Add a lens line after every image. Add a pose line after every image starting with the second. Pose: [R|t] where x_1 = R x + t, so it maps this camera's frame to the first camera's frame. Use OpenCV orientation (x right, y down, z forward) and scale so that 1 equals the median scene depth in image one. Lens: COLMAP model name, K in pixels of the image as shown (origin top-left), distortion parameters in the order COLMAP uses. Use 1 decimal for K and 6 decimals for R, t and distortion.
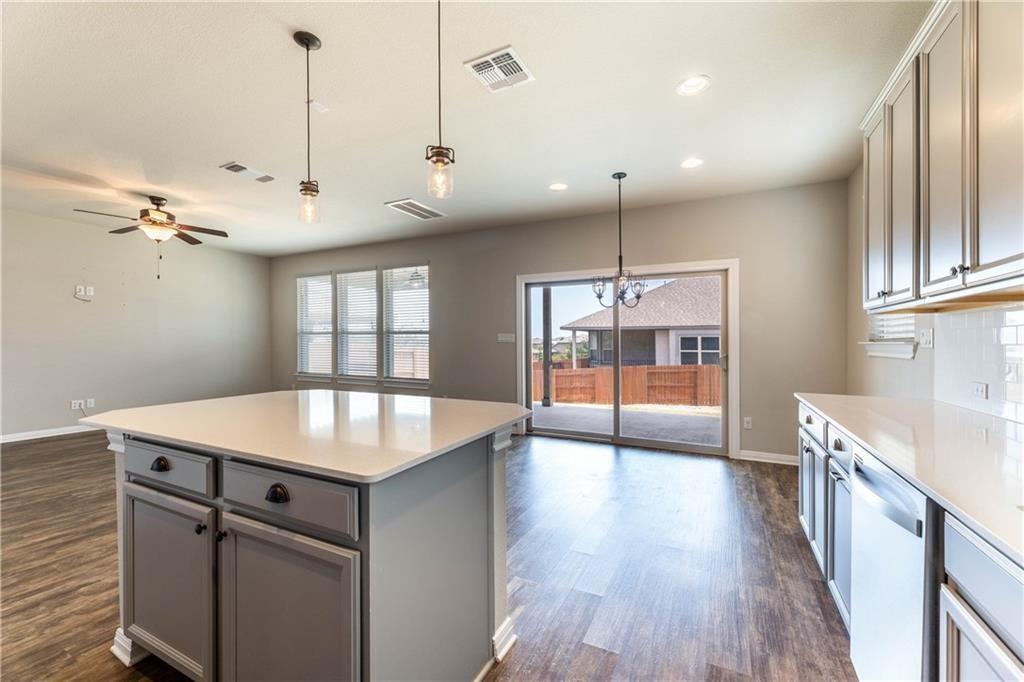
lens RADIAL K [[416.7, 0, 512.9], [0, 416.7, 353.2], [0, 0, 1]] dist [-0.001627, 0.000111]
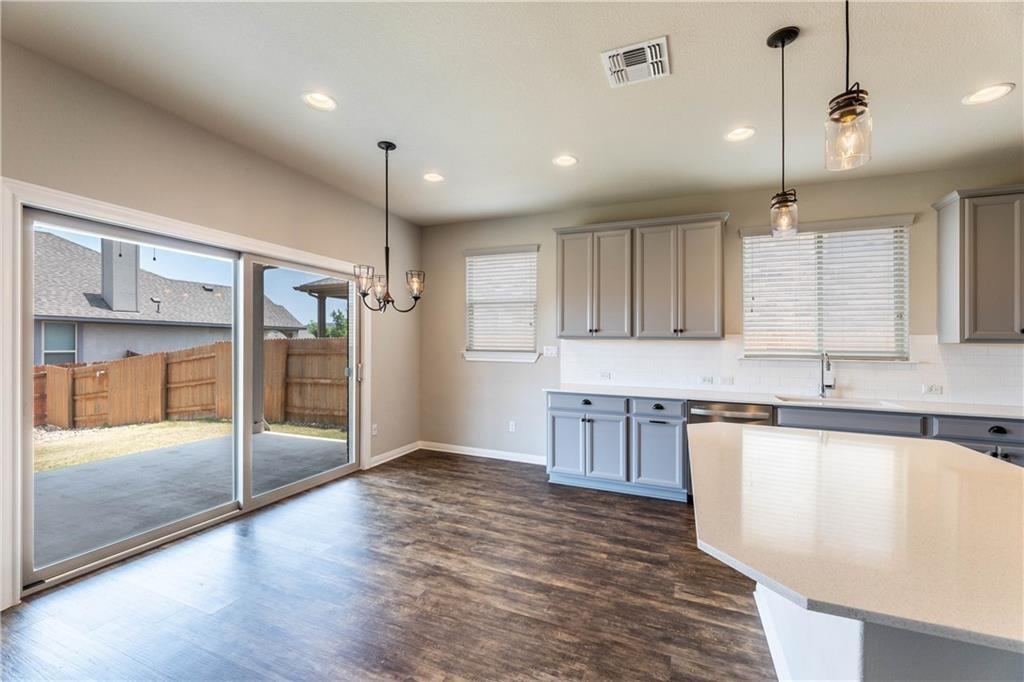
lens RADIAL K [[416.7, 0, 514.1], [0, 416.7, 347.7], [0, 0, 1]] dist [-0.001627, 0.000111]
pose [[-0.080703, -0.011554, 0.996671, -0.528494], [0.014951, 0.999806, 0.012801, -0.047228], [-0.996626, 0.015935, -0.080514, 0.789978]]
